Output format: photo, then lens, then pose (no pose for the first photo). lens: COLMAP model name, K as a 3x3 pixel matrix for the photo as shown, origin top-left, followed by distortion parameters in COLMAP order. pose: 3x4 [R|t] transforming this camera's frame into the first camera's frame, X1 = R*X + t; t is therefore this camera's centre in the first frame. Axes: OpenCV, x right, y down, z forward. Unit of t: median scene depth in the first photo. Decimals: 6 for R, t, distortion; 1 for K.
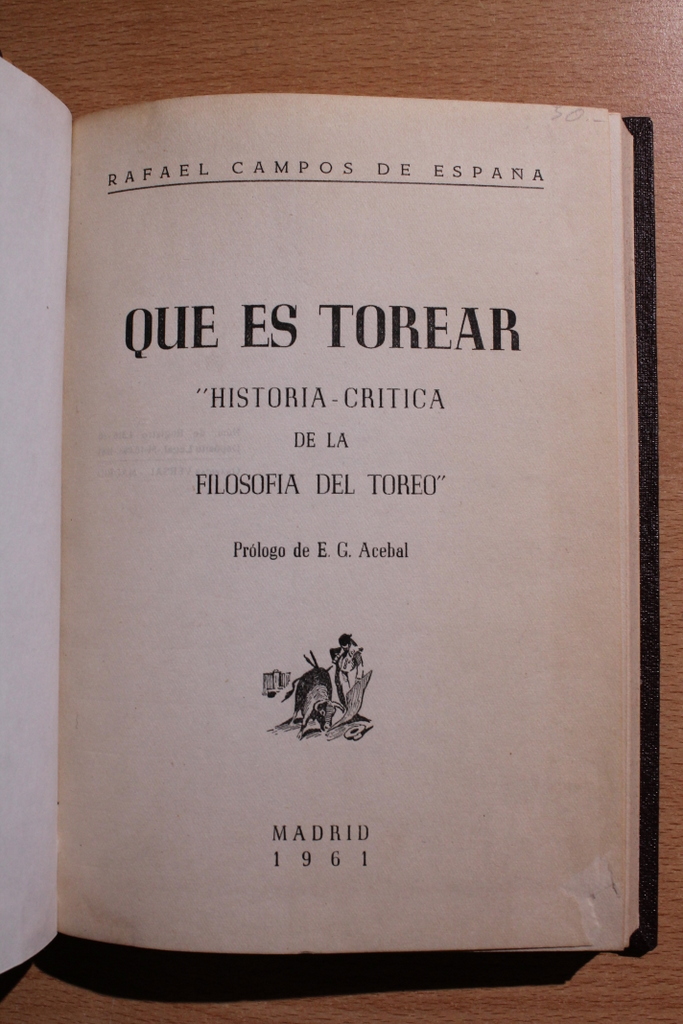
lens RADIAL K [[714.4, 0, 331.9], [0, 714.4, 515.3], [0, 0, 1]] dist [-0.059389, 0.026720]
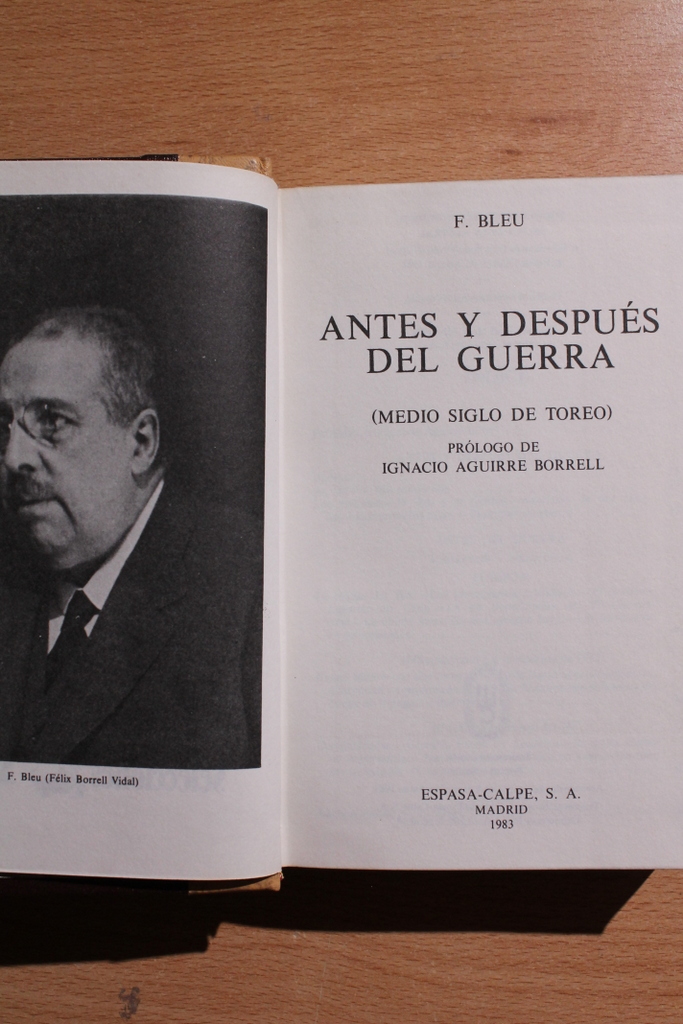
lens RADIAL K [[714.4, 0, 352.2], [0, 714.4, 515.3], [0, 0, 1]] dist [-0.059389, 0.026720]
pose [[0.999990, -0.002770, 0.003550, -0.259630], [0.002721, 0.999905, 0.013513, -0.000172], [-0.003587, -0.013504, 0.999902, -0.043084]]
